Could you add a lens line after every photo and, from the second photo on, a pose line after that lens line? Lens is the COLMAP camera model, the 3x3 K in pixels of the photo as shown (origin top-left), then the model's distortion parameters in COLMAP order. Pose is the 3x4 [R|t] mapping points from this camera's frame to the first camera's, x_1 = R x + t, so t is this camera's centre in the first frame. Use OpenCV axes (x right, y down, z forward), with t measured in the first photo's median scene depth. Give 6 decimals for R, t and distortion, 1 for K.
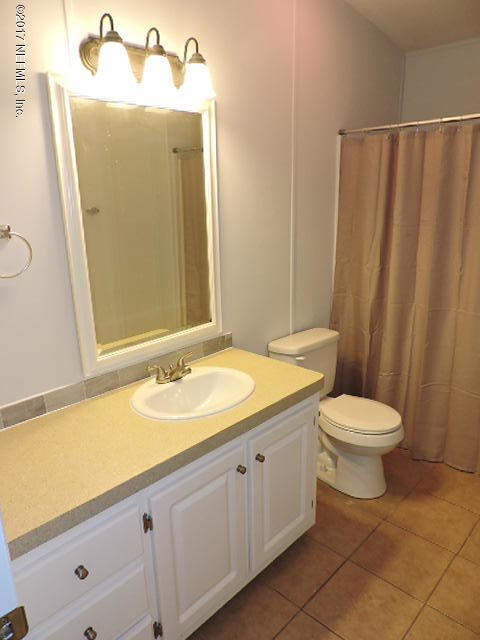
lens RADIAL K [[457.0, 0, 240.0], [0, 457.0, 320.0], [0, 0, 1]] dist [-0.017797, -0.000731]
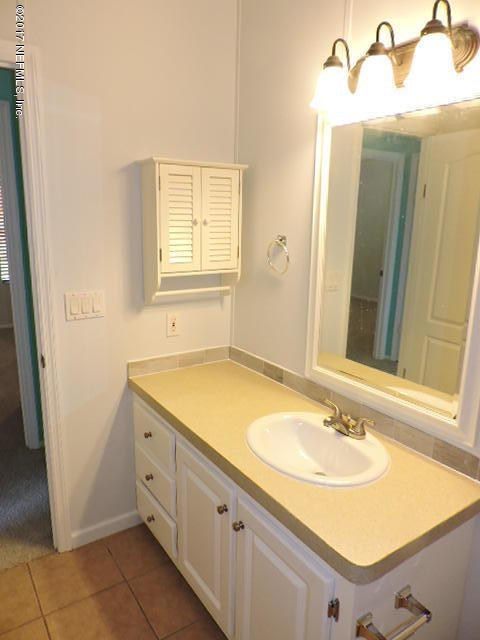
lens RADIAL K [[457.0, 0, 240.0], [0, 457.0, 320.0], [0, 0, 1]] dist [-0.017797, -0.000731]
pose [[-0.221918, 0.238615, -0.945418, 0.707679], [-0.276428, 0.914419, 0.295677, -0.280911], [0.935061, 0.326956, -0.136966, 0.938036]]
